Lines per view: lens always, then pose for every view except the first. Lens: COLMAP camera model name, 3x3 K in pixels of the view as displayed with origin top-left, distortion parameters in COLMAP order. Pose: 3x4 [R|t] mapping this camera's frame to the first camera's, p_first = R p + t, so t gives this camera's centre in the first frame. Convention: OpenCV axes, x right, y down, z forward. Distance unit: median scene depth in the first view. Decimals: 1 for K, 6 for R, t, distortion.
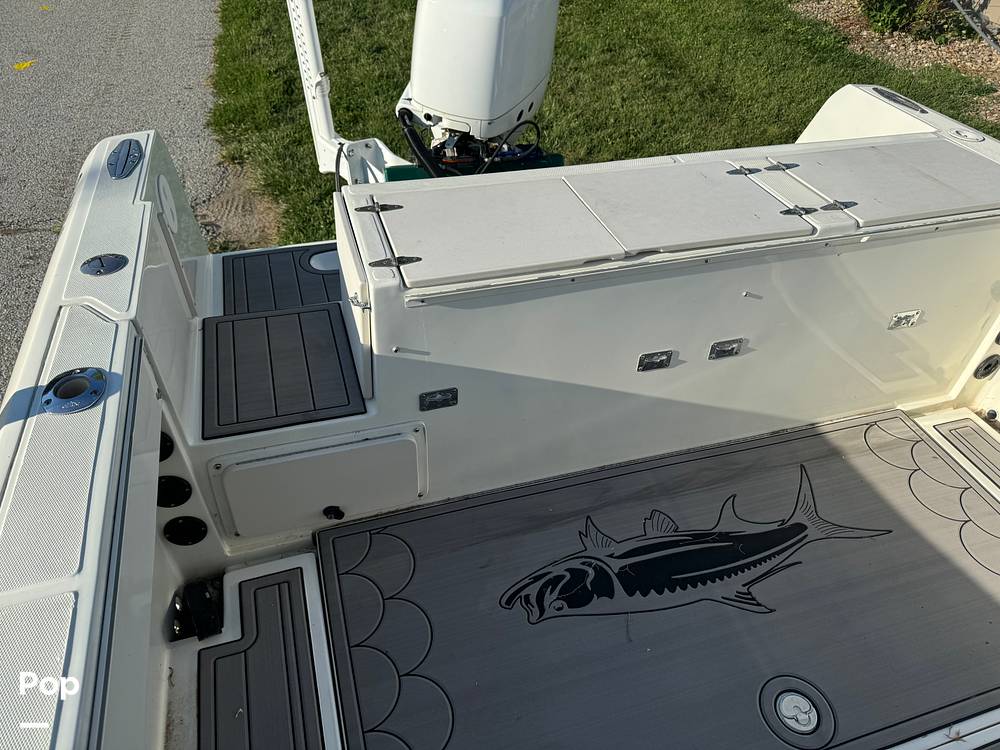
lens RADIAL K [[705.8, 0, 510.5], [0, 705.8, 378.0], [0, 0, 1]] dist [0.043909, -0.048507]
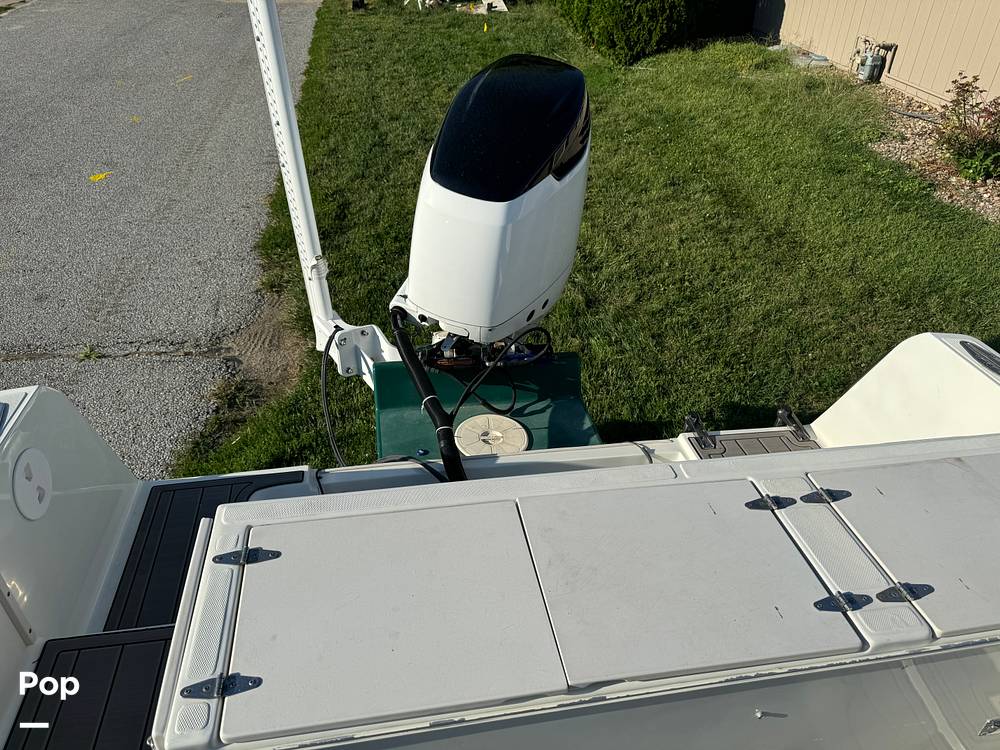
lens RADIAL K [[705.8, 0, 502.9], [0, 705.8, 381.1], [0, 0, 1]] dist [0.043909, -0.048507]
pose [[0.992160, 0.070175, -0.103411, 0.035104], [-0.081074, 0.991133, -0.105272, -0.092102], [0.095107, 0.112830, 0.989052, 0.067974]]
